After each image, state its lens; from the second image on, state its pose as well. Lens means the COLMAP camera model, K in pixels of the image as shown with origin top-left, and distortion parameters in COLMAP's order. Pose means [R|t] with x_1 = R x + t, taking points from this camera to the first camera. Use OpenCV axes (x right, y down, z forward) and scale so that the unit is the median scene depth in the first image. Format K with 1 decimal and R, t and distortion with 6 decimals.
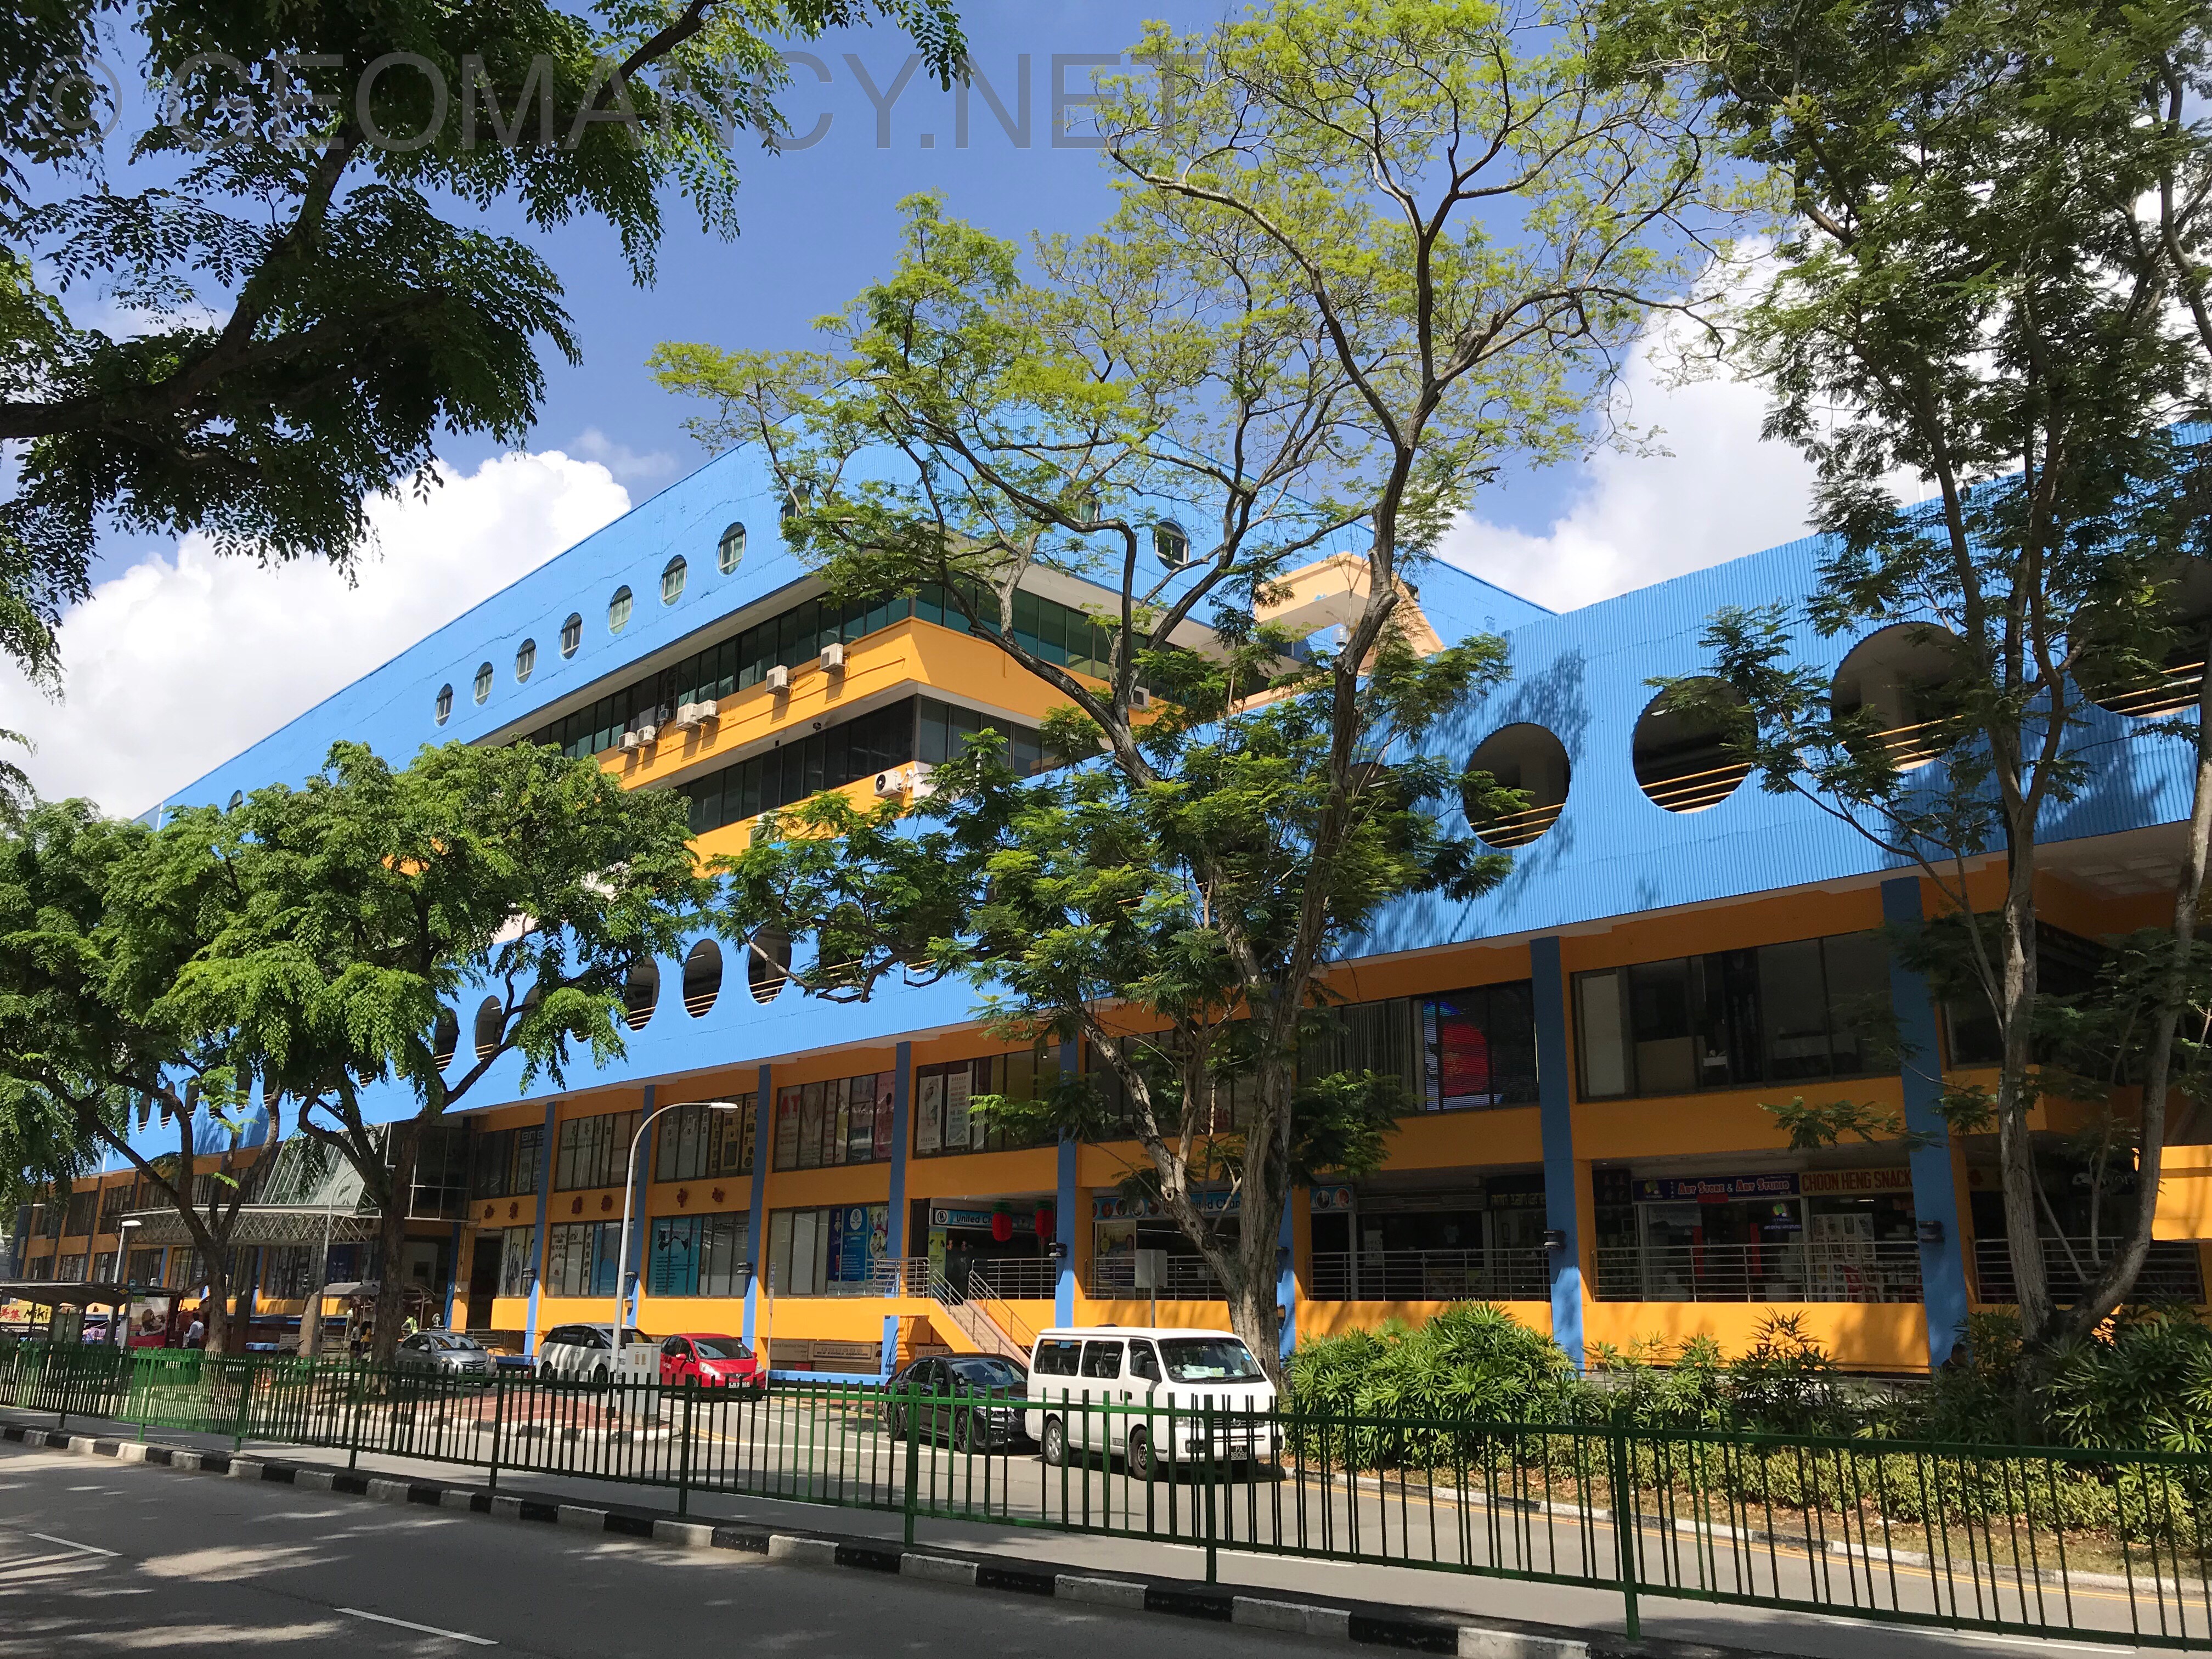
lens RADIAL K [[1817.4, 0, 1110.1], [0, 1817.4, 829.6], [0, 0, 1]] dist [0.022942, -0.024829]
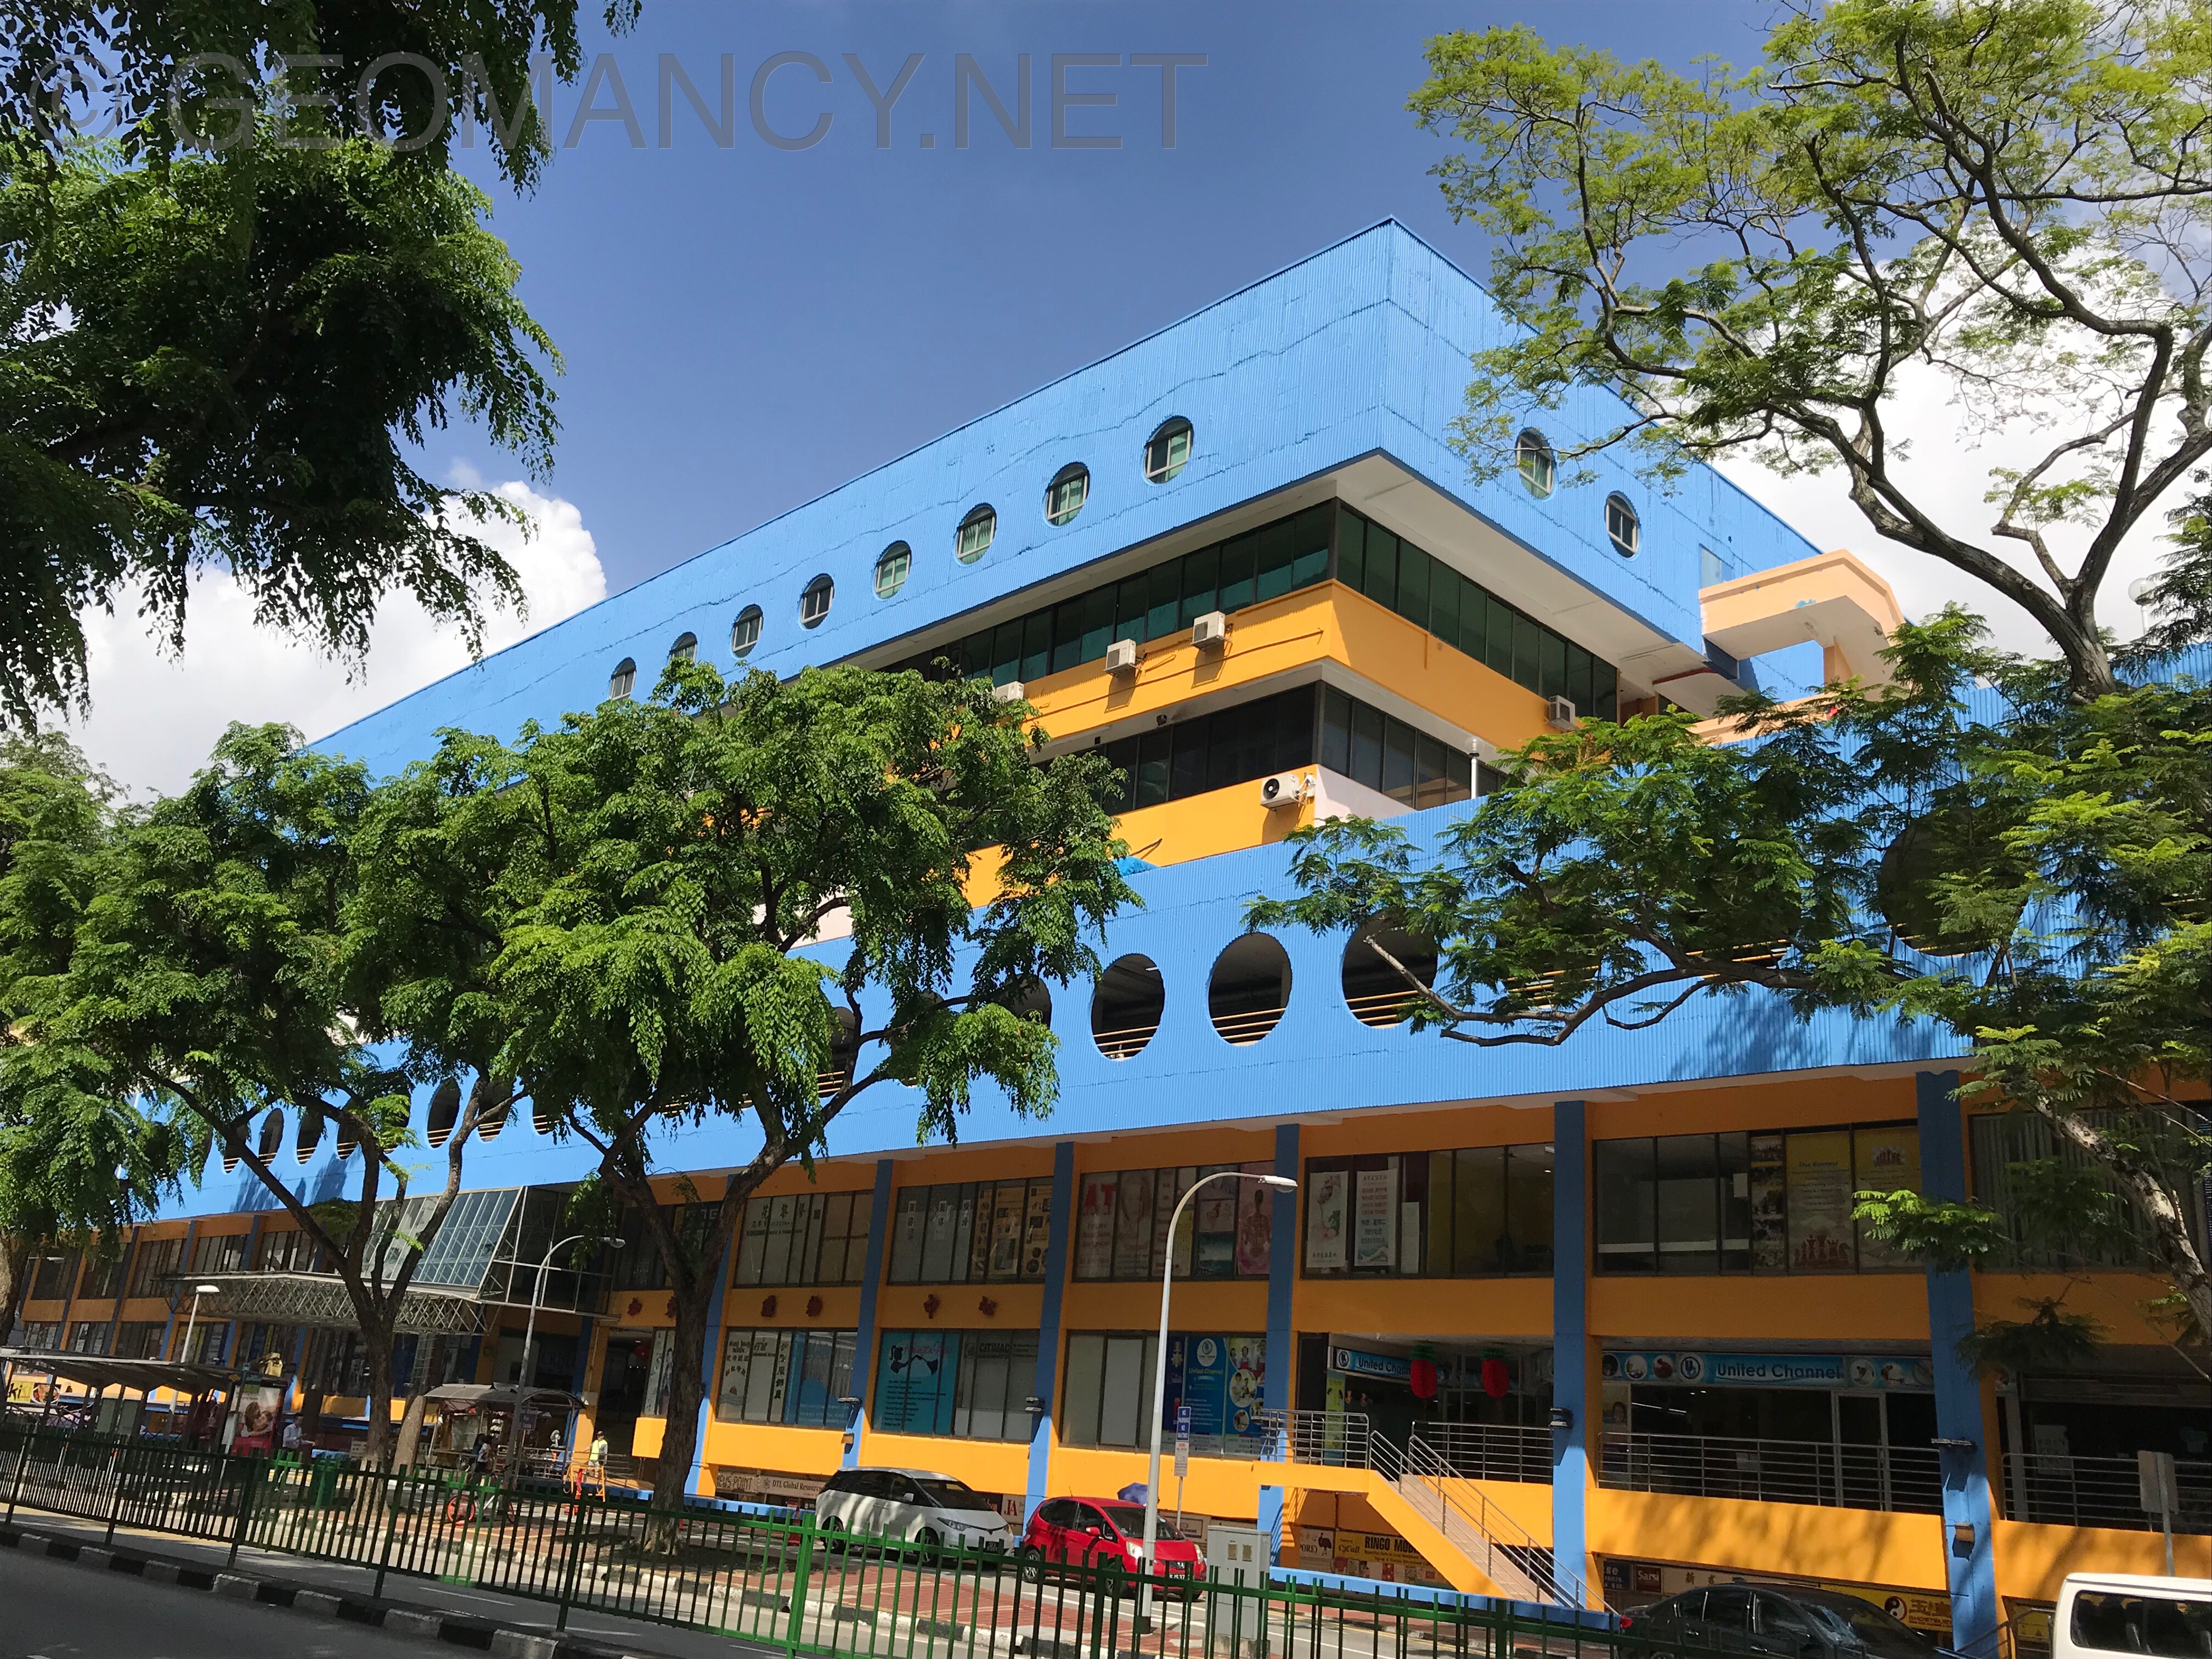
lens RADIAL K [[1936.5, 0, 1104.5], [0, 1936.5, 821.7], [0, 0, 1]] dist [0.018141, -0.006241]
pose [[0.997333, 0.072927, 0.003016, -0.209584], [-0.072611, 0.995514, -0.060659, 0.045820], [-0.007426, 0.060278, 0.998154, 0.177835]]
